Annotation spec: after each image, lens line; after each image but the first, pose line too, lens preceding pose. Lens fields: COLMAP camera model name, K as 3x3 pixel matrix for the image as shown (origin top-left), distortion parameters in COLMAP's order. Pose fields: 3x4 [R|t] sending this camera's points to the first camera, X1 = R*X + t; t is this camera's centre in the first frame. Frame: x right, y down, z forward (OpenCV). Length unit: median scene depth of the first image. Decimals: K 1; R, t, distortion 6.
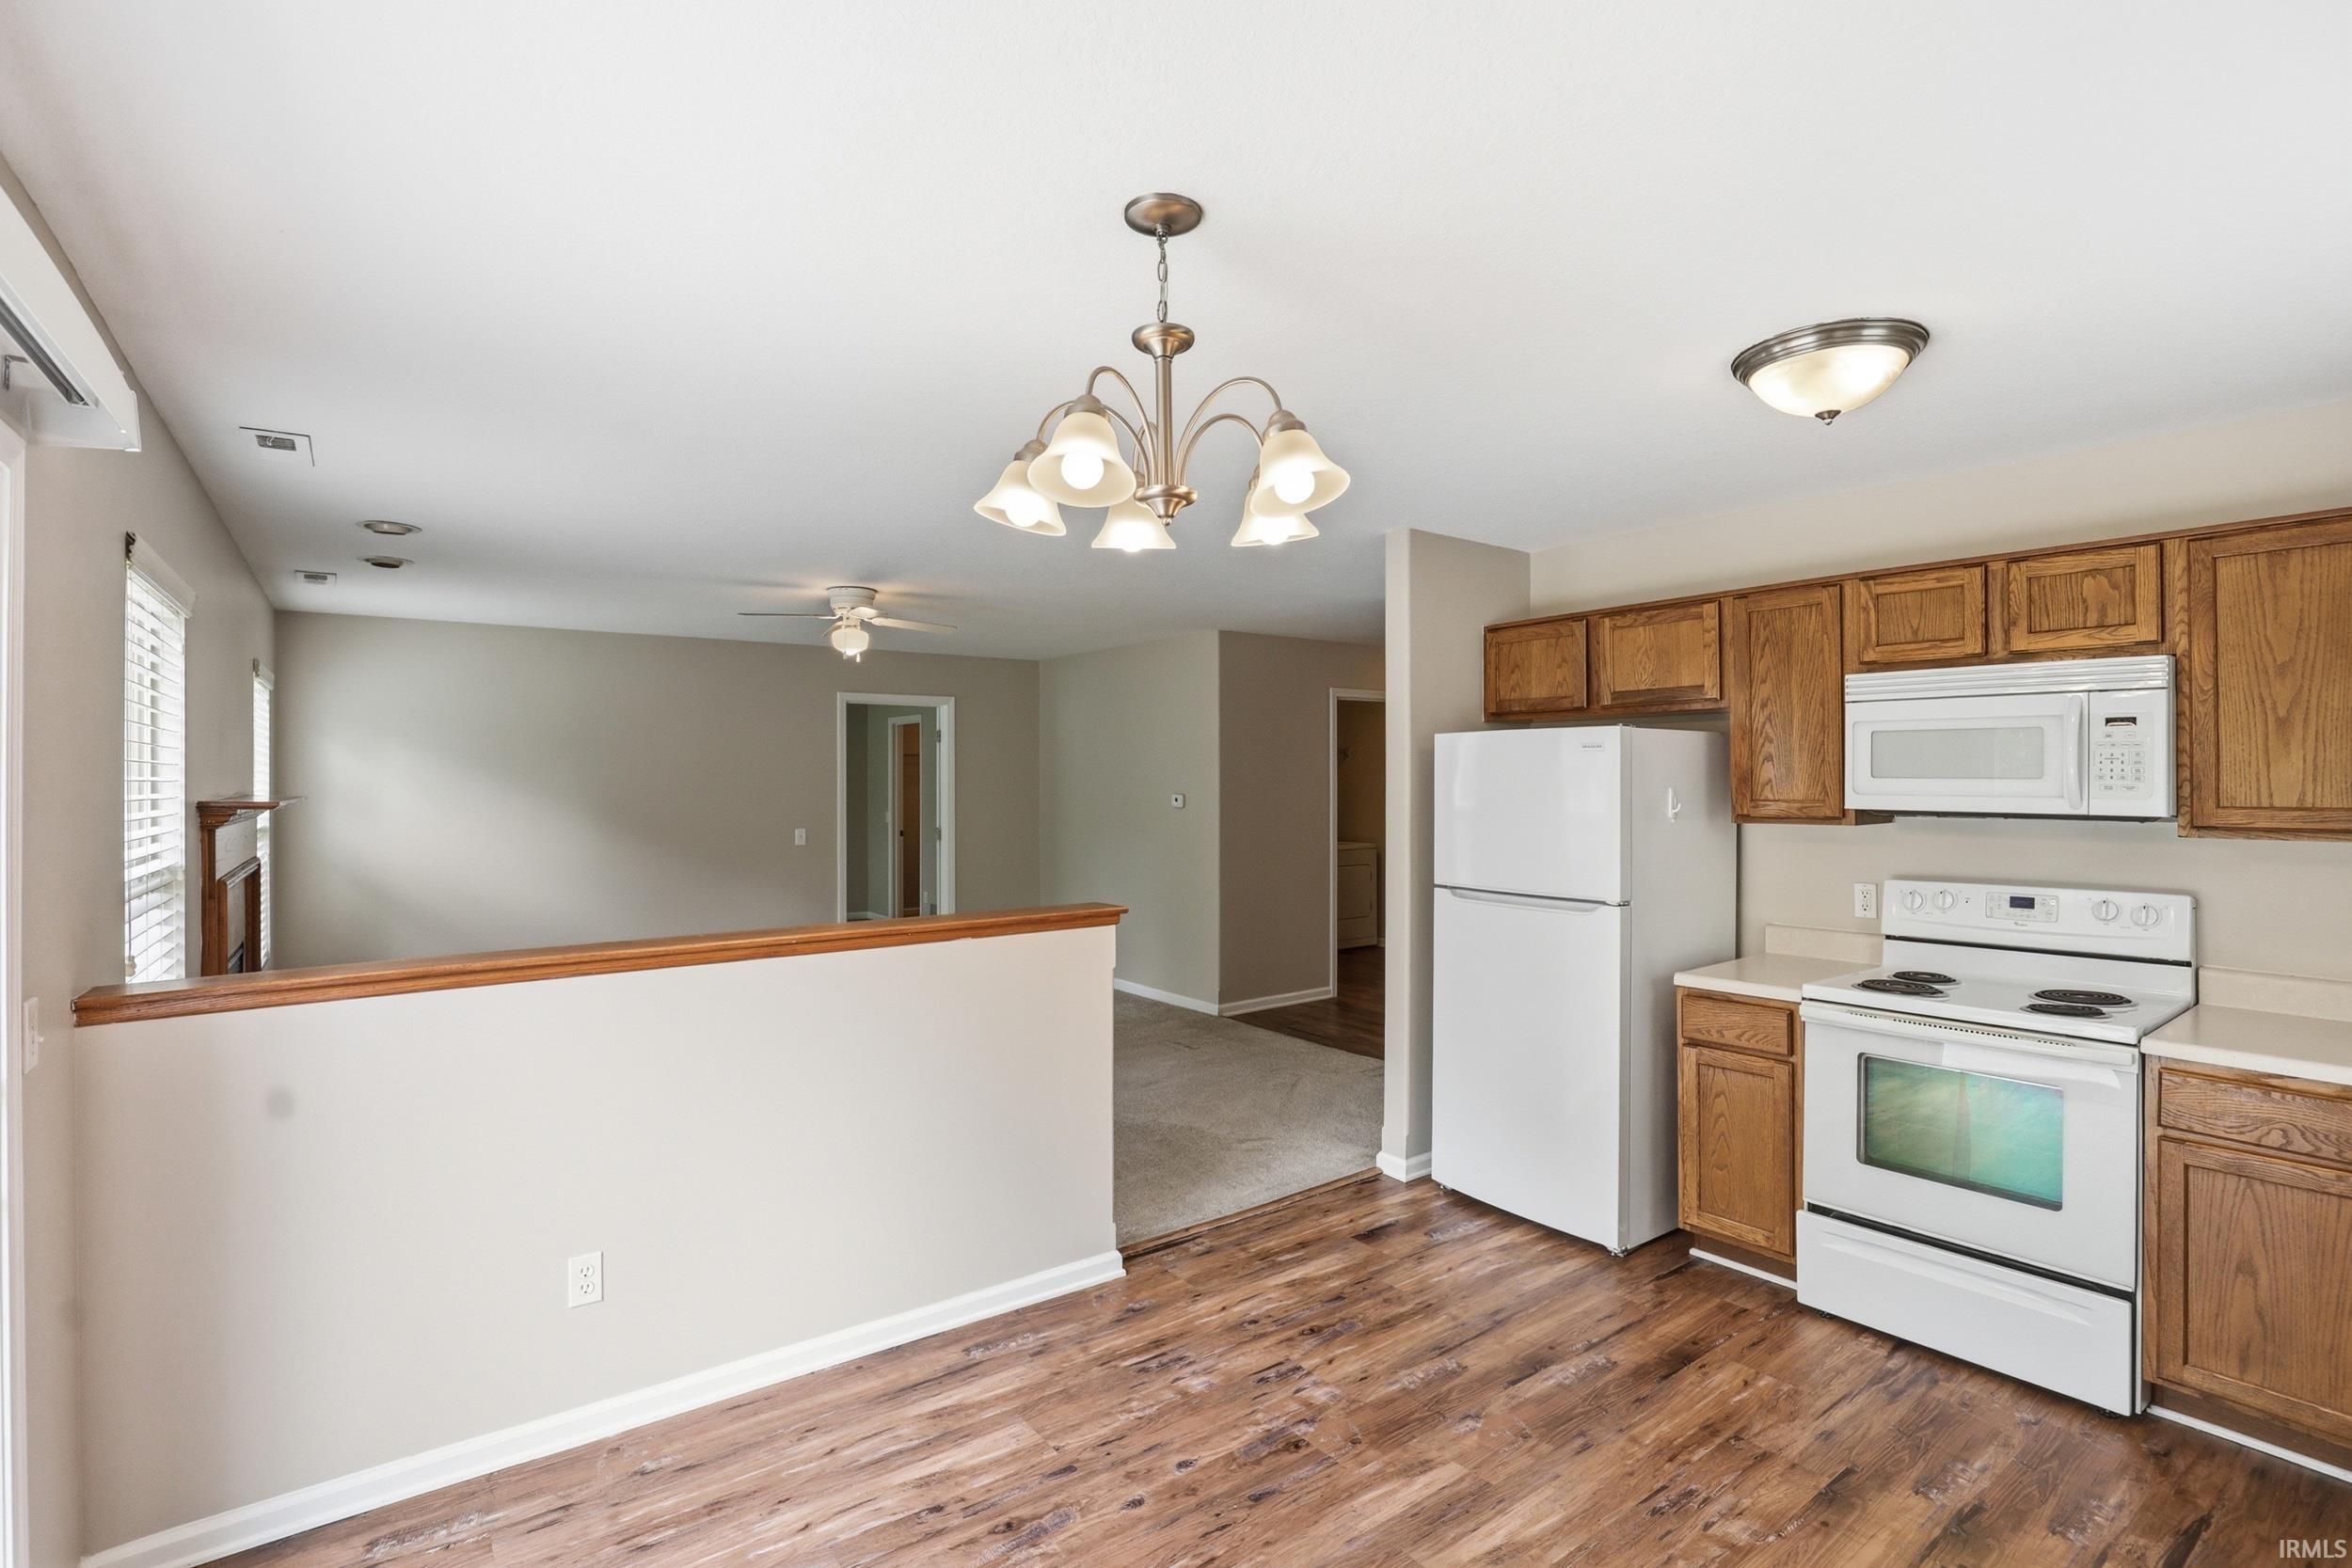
lens RADIAL K [[1095.4, 0, 1187.9], [0, 1095.4, 766.4], [0, 0, 1]] dist [-0.035290, 0.006505]
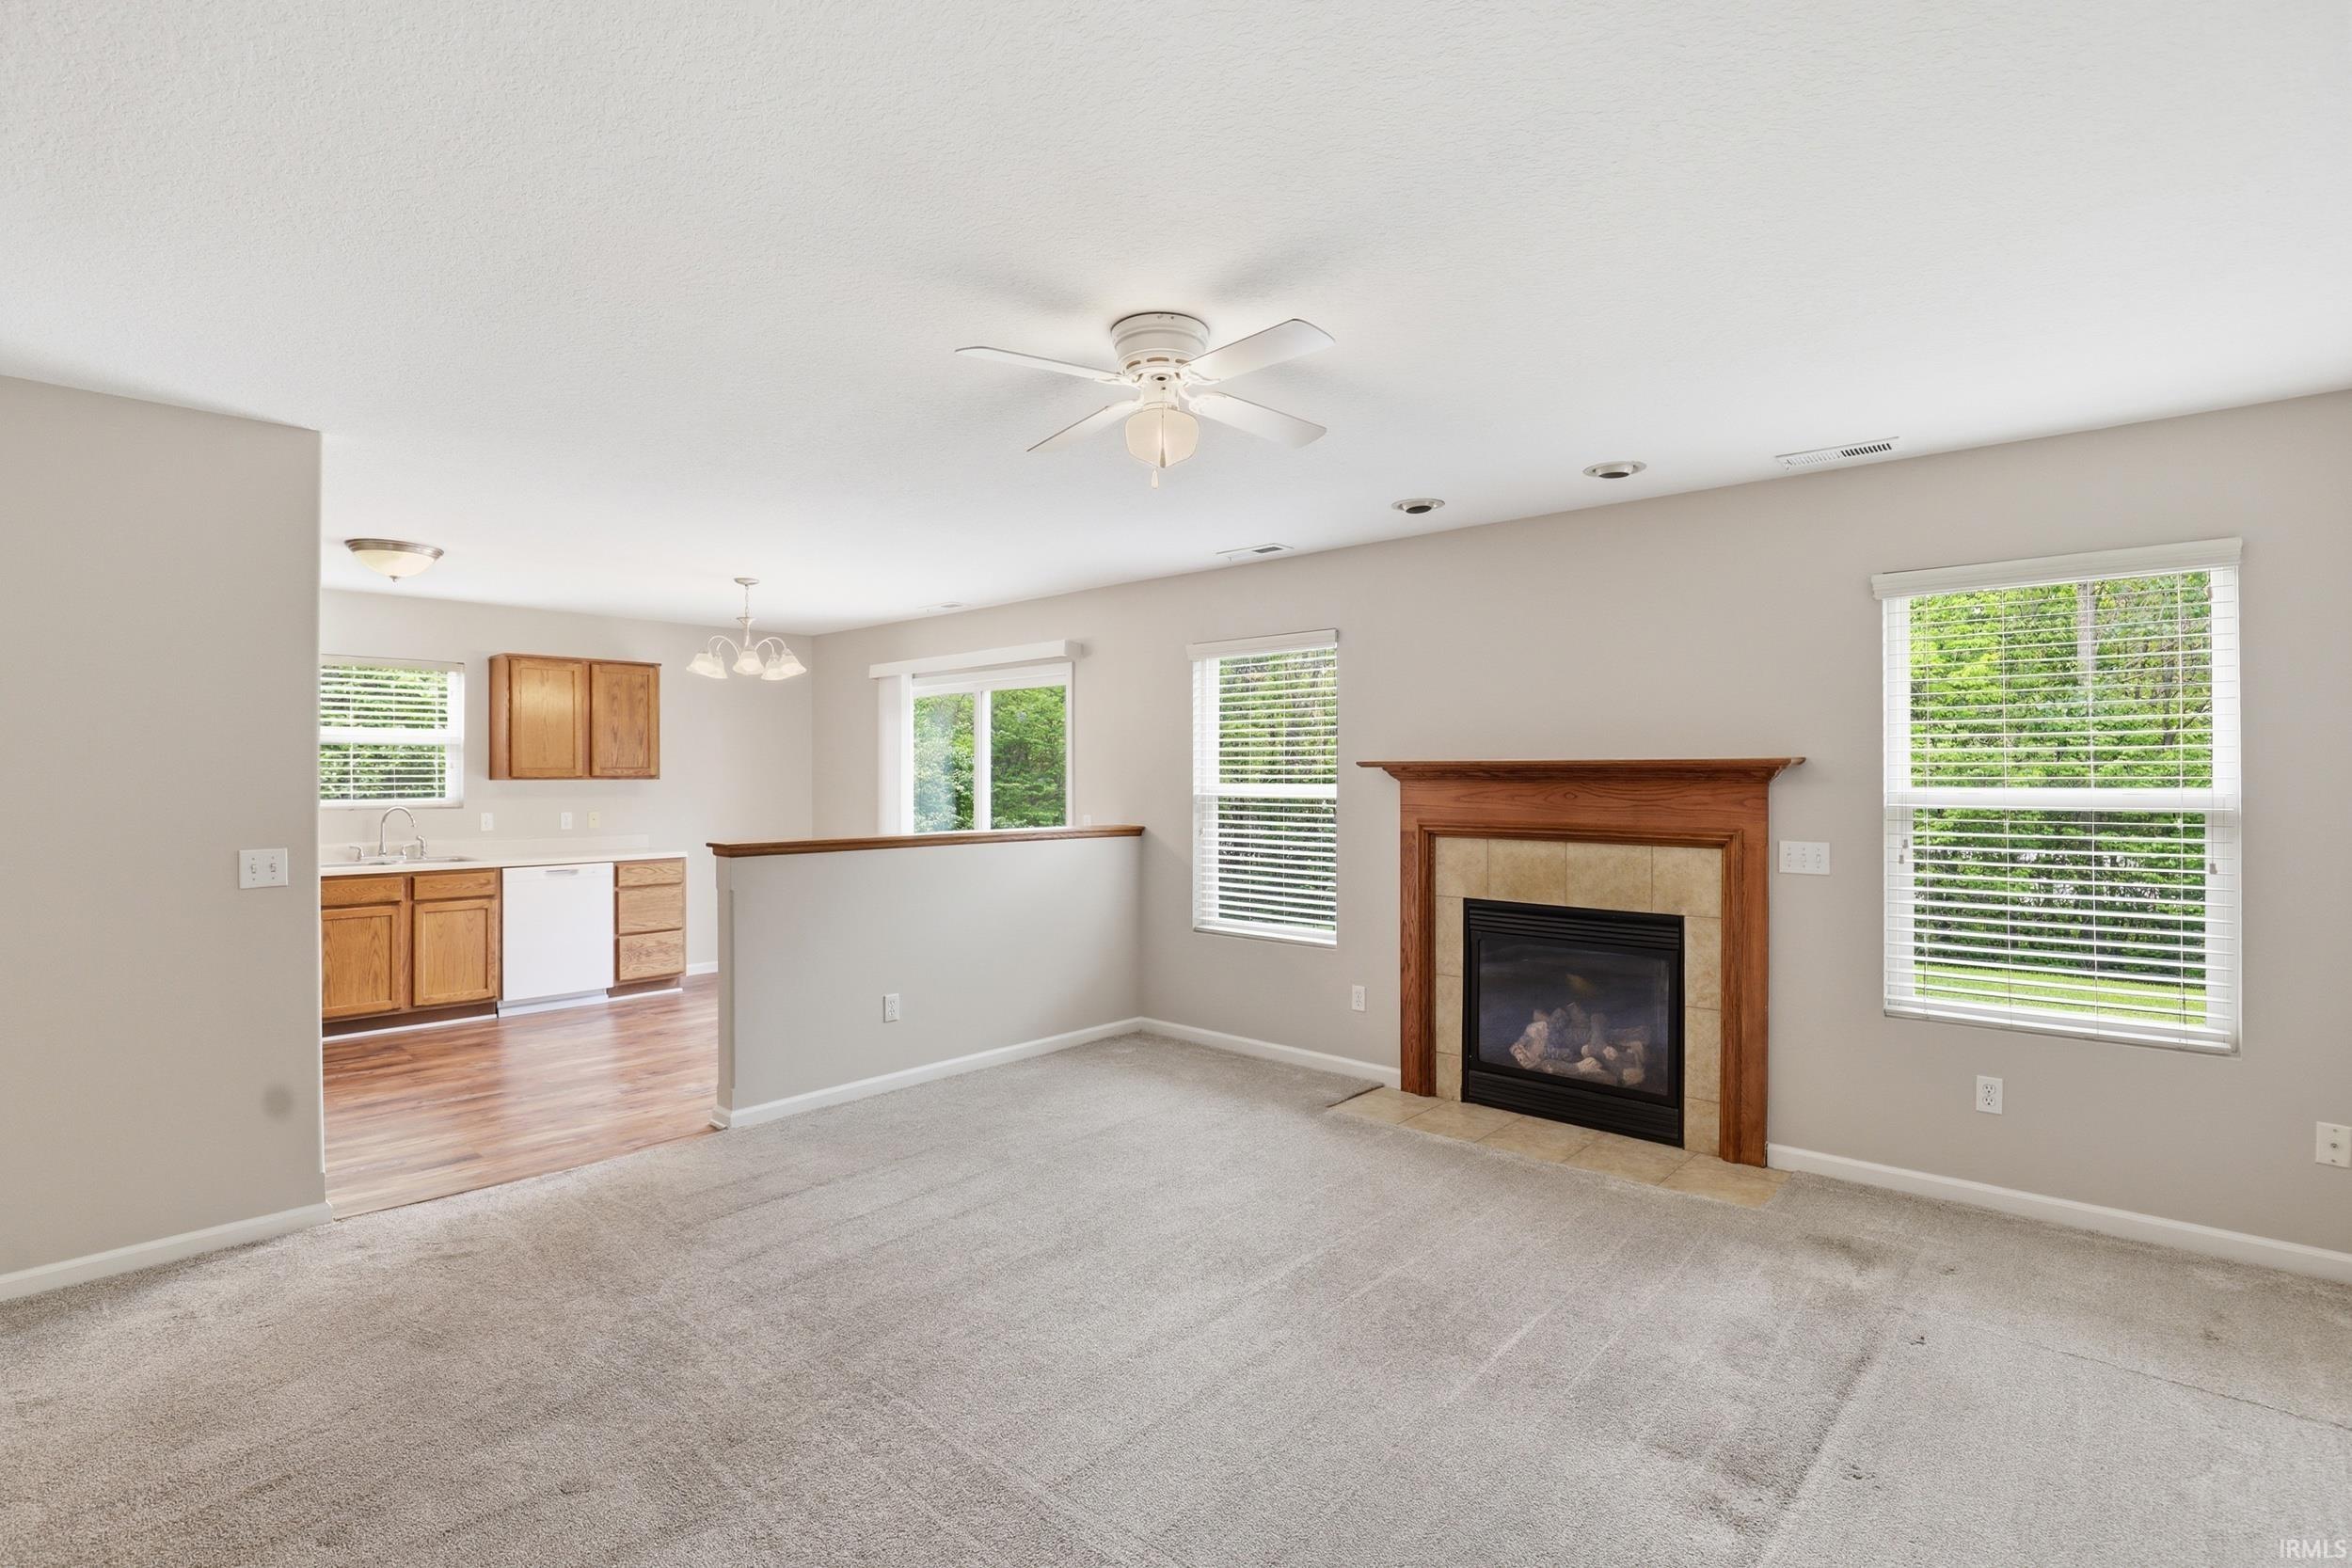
lens RADIAL K [[1095.4, 0, 1174.6], [0, 1095.4, 770.8], [0, 0, 1]] dist [-0.035290, 0.006505]
pose [[-0.982521, 0.000607, -0.186151, -0.387189], [0.003722, 0.999859, -0.016384, 0.072572], [0.186115, -0.016790, -0.982384, 2.555593]]
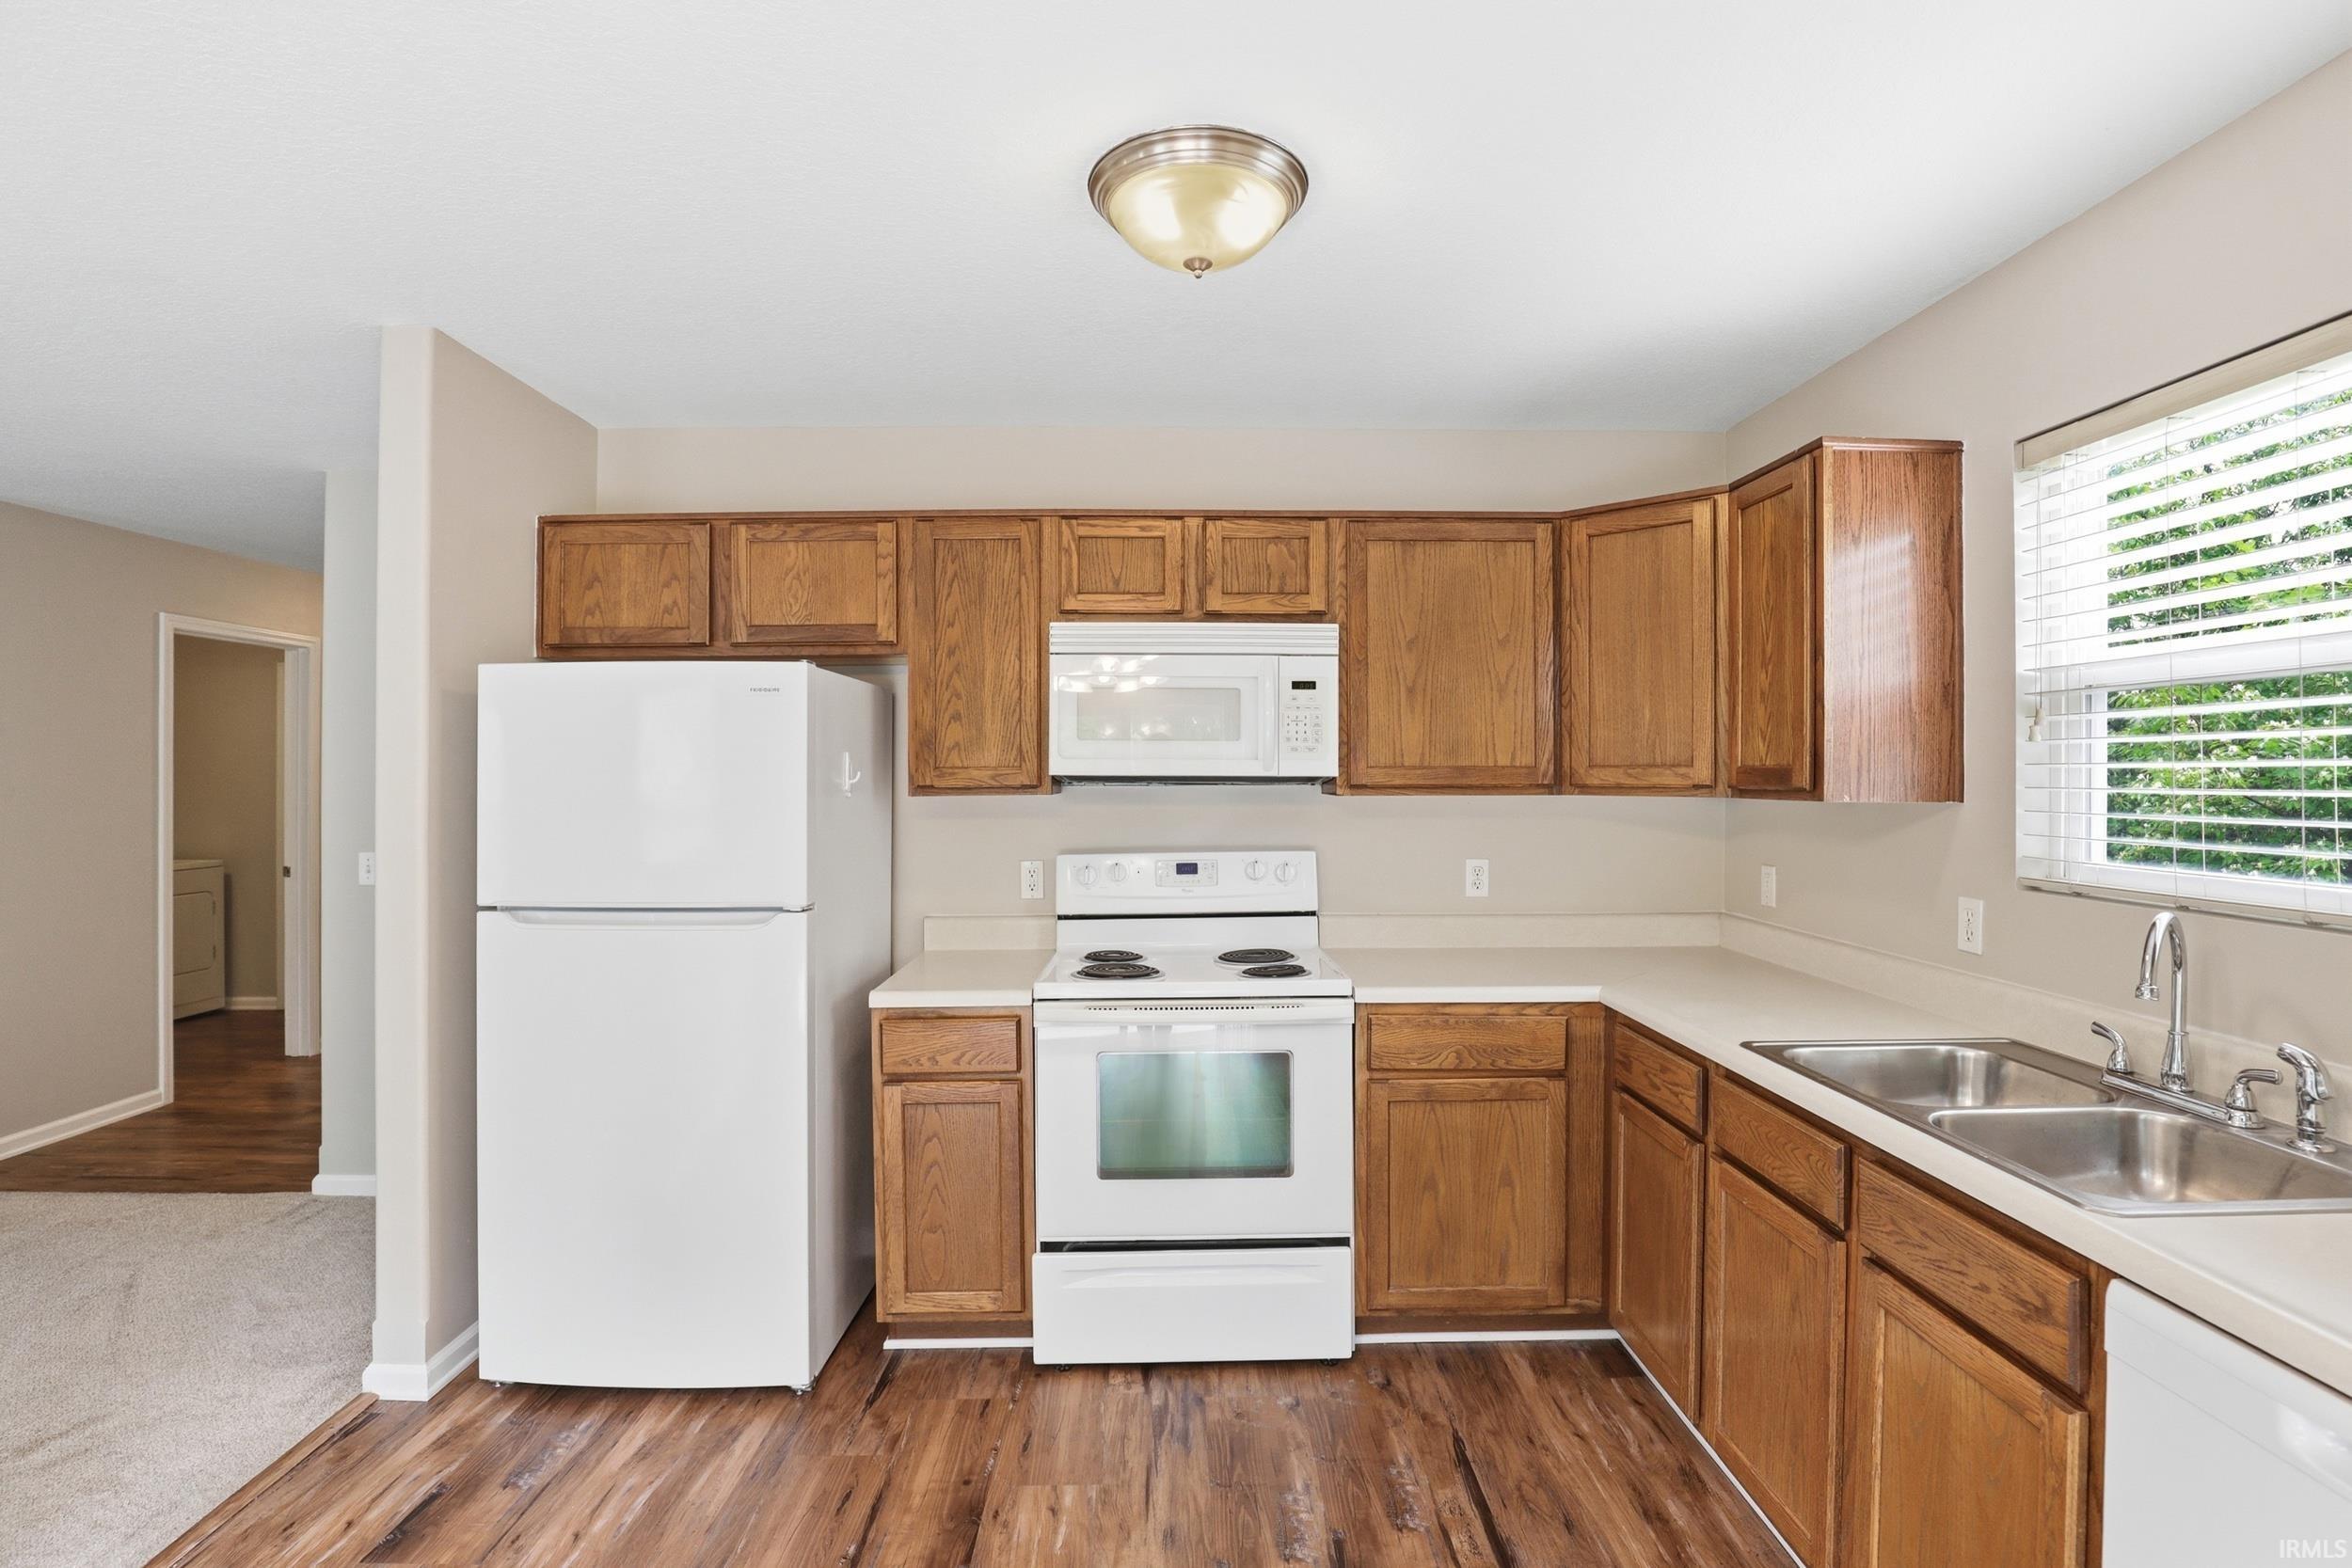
lens RADIAL K [[1095.4, 0, 1183.6], [0, 1095.4, 770.9], [0, 0, 1]] dist [-0.035290, 0.006505]
pose [[0.587716, 0.003055, 0.809062, -0.047016], [-0.007135, 0.999974, 0.001407, 0.035365], [-0.809036, -0.006599, 0.587722, 0.412974]]
